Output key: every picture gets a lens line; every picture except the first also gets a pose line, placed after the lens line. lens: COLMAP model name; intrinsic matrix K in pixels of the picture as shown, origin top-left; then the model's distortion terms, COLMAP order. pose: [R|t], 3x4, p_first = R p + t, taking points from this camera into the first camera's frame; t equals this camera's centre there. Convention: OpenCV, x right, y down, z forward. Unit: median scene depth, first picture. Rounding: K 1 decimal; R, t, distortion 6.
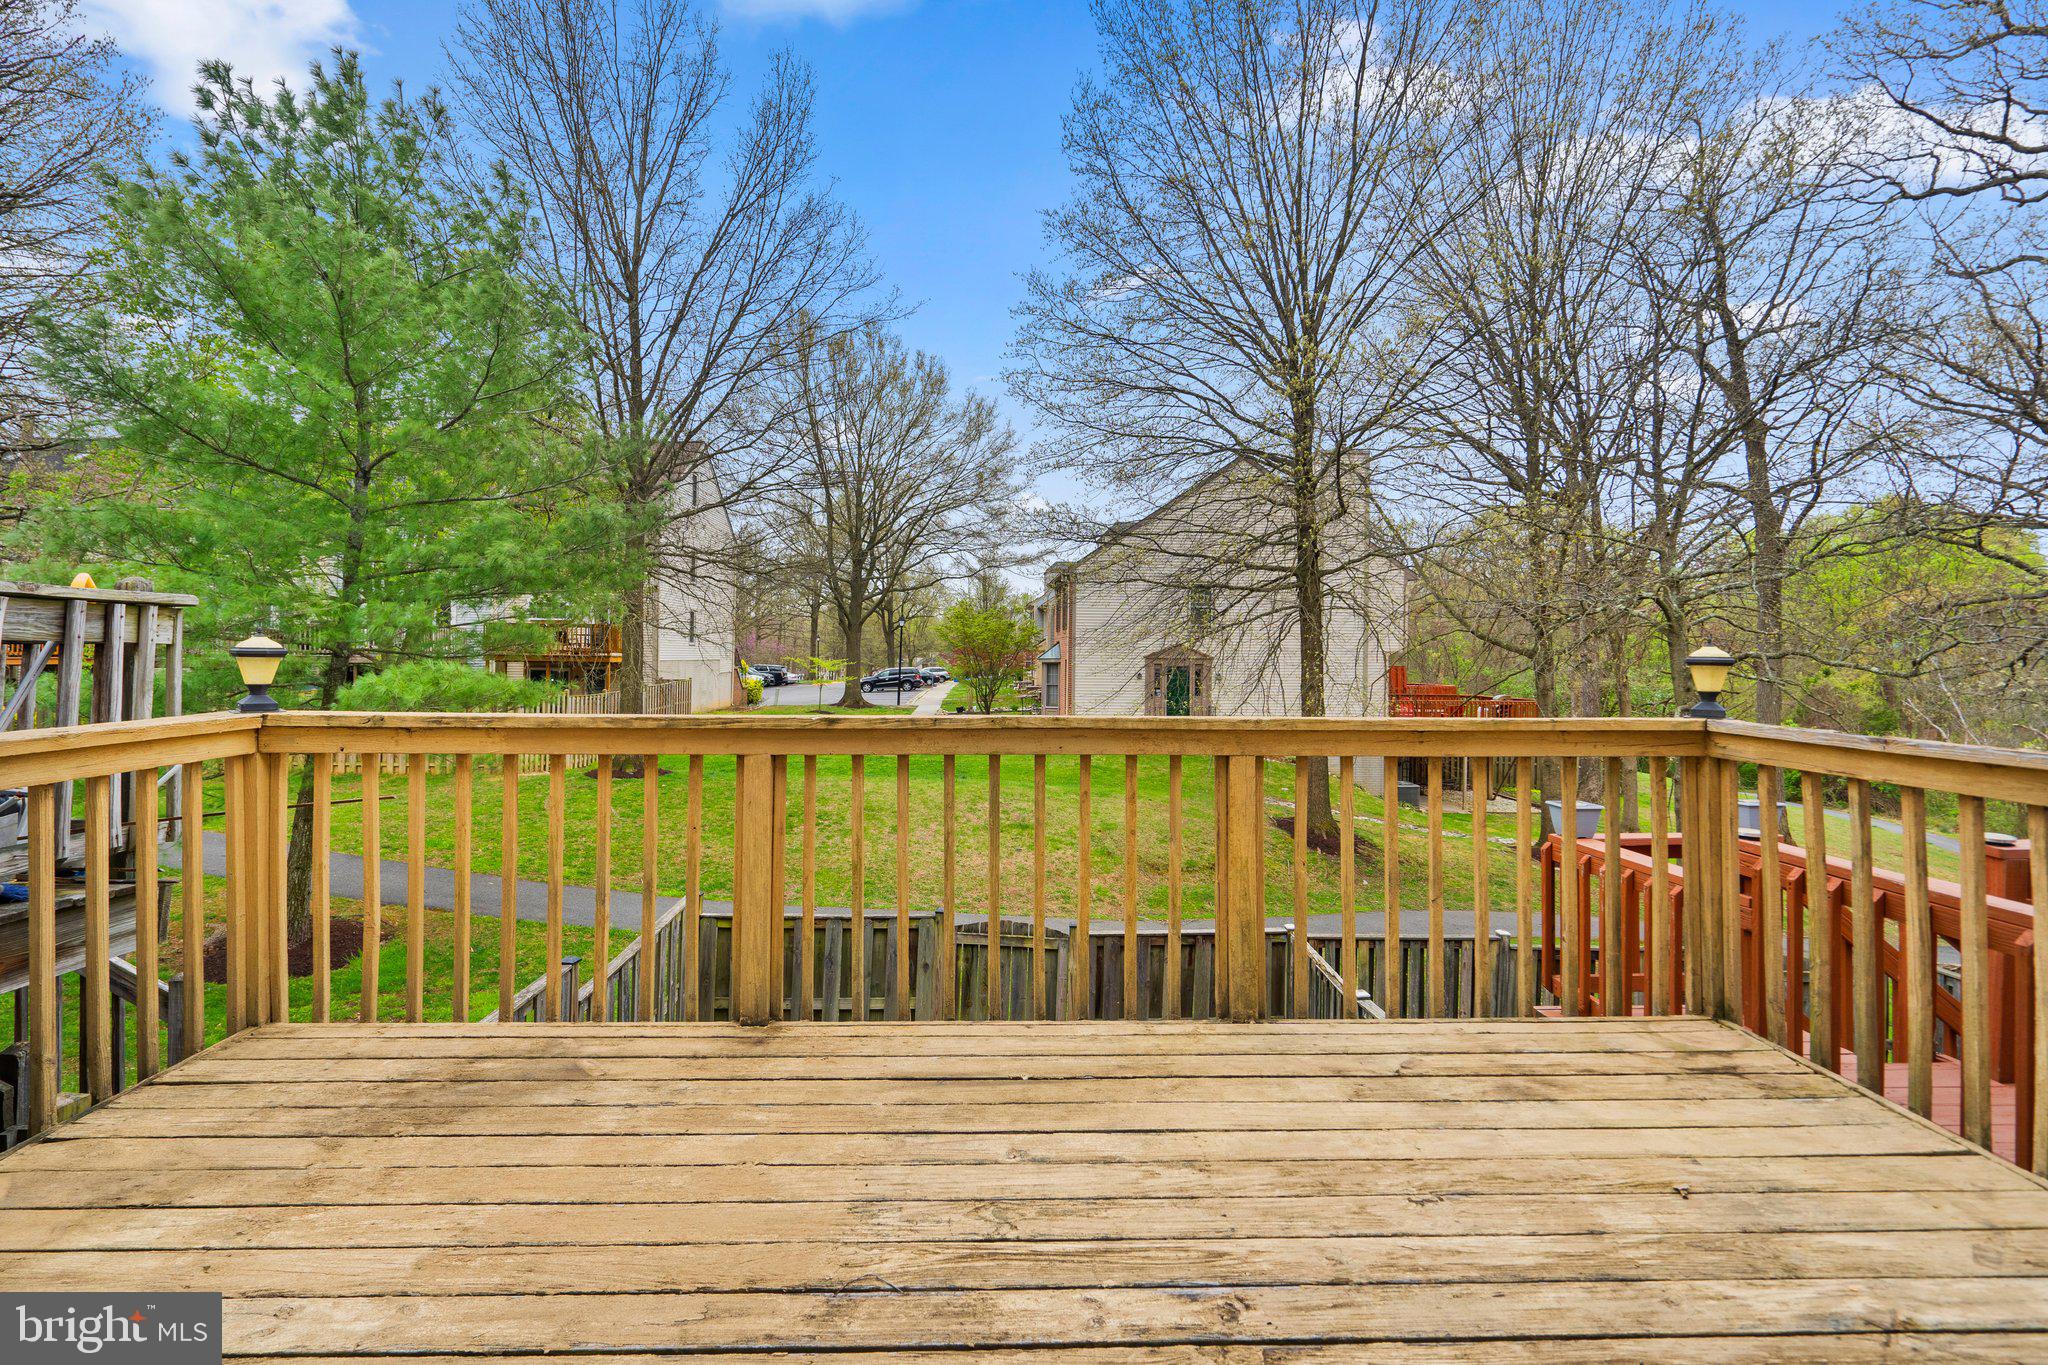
lens RADIAL K [[959.9, 0, 1025.6], [0, 959.9, 653.9], [0, 0, 1]] dist [-0.004979, -0.000799]
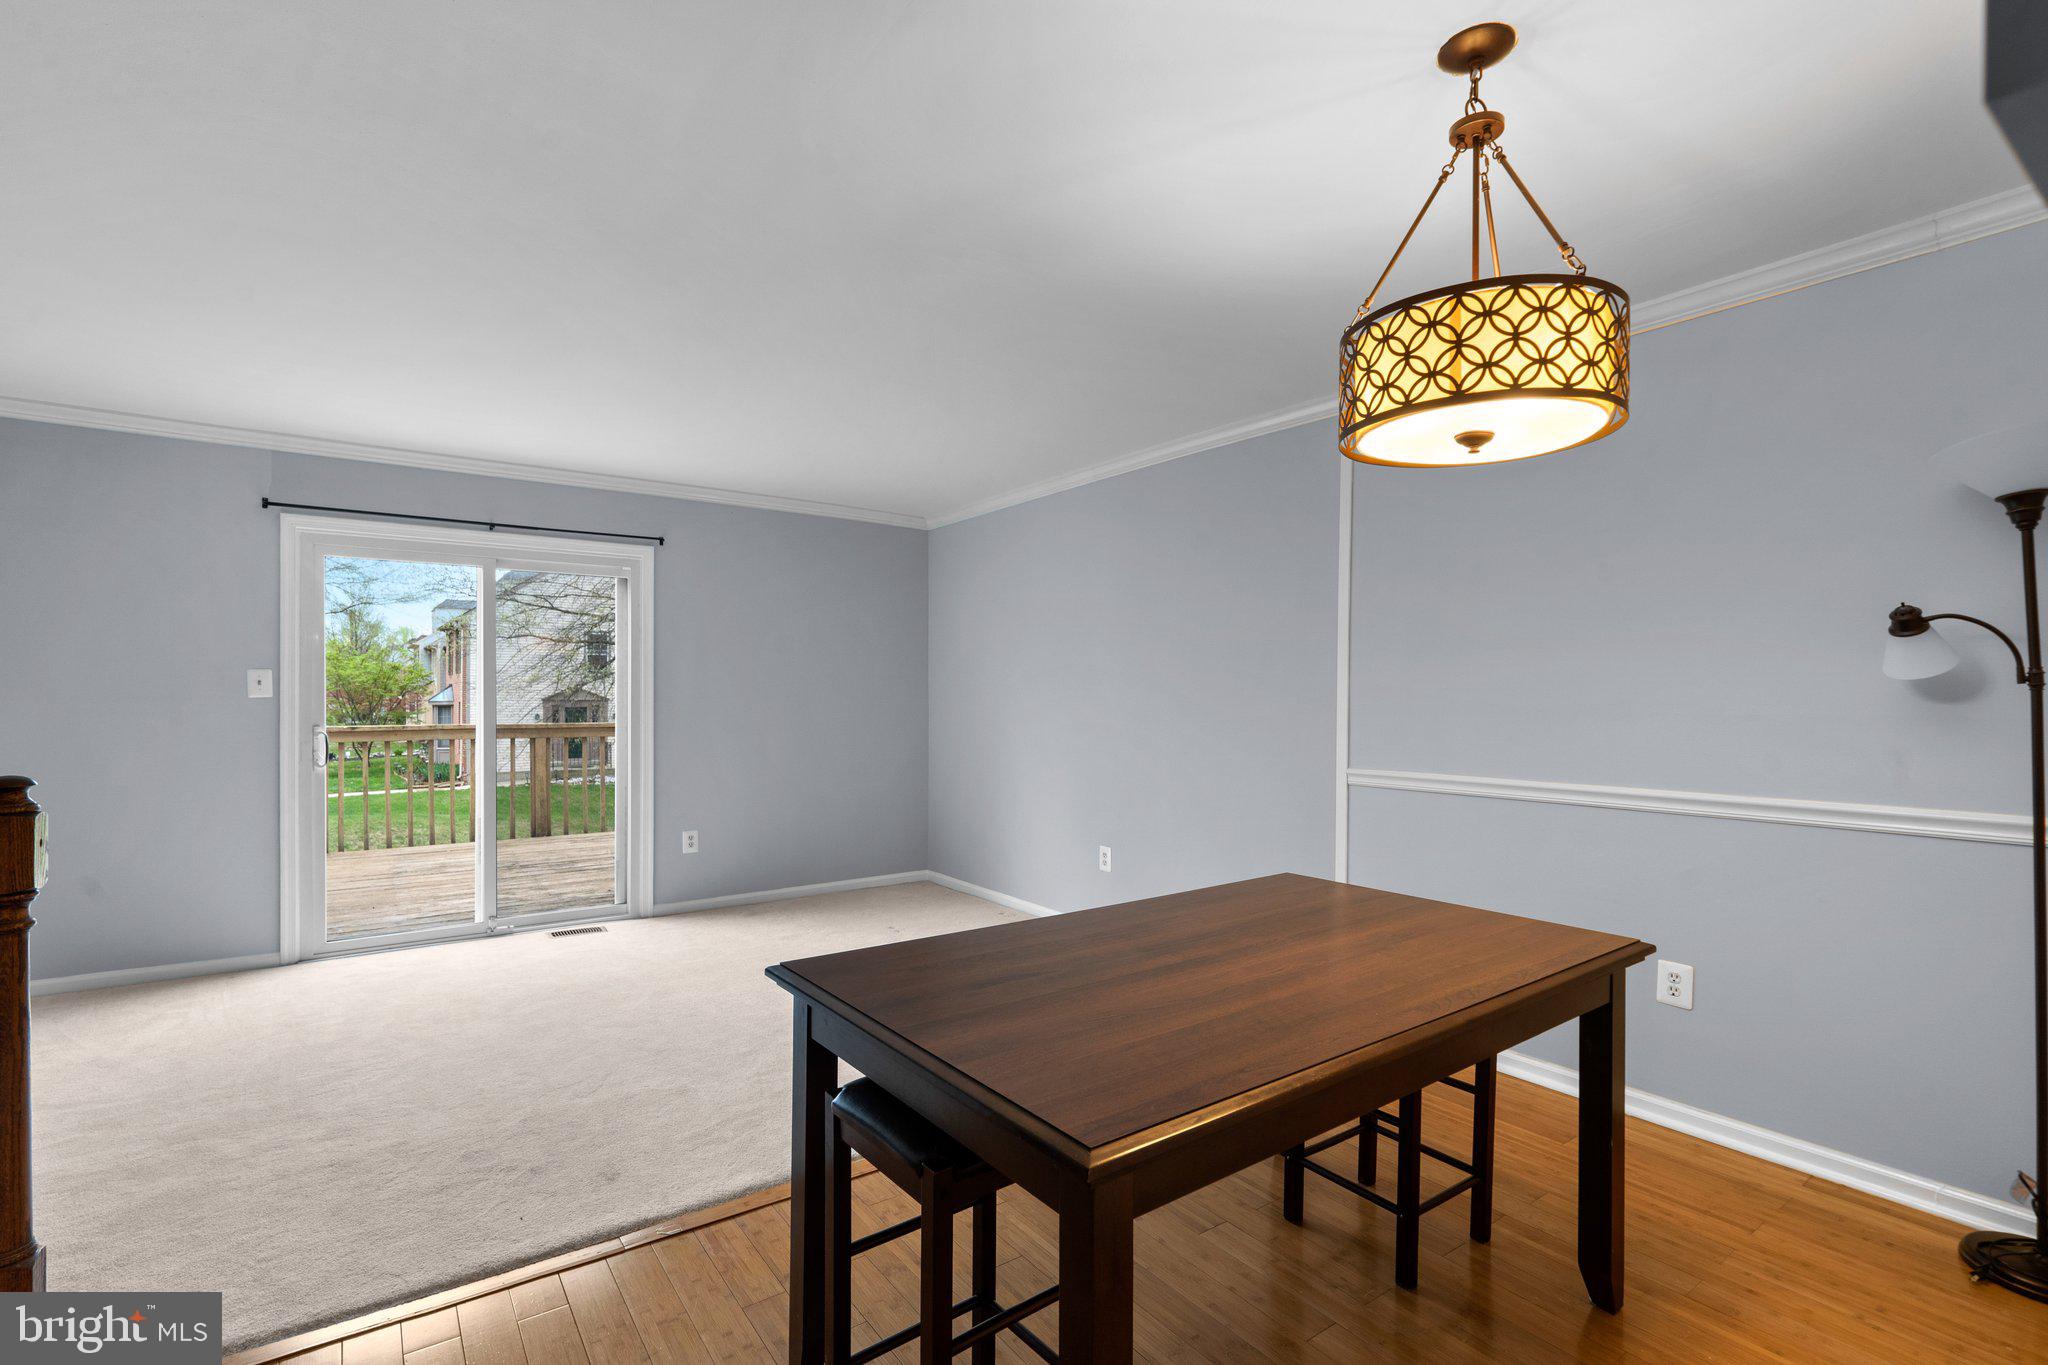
lens RADIAL K [[939.5, 0, 1012.7], [0, 939.5, 697.6], [0, 0, 1]] dist [-0.004719, 0.000482]
pose [[0.838677, -0.006570, 0.544589, -0.007966], [0.004704, 0.999977, 0.004819, -0.000787], [-0.544608, -0.001480, 0.838689, -0.166615]]
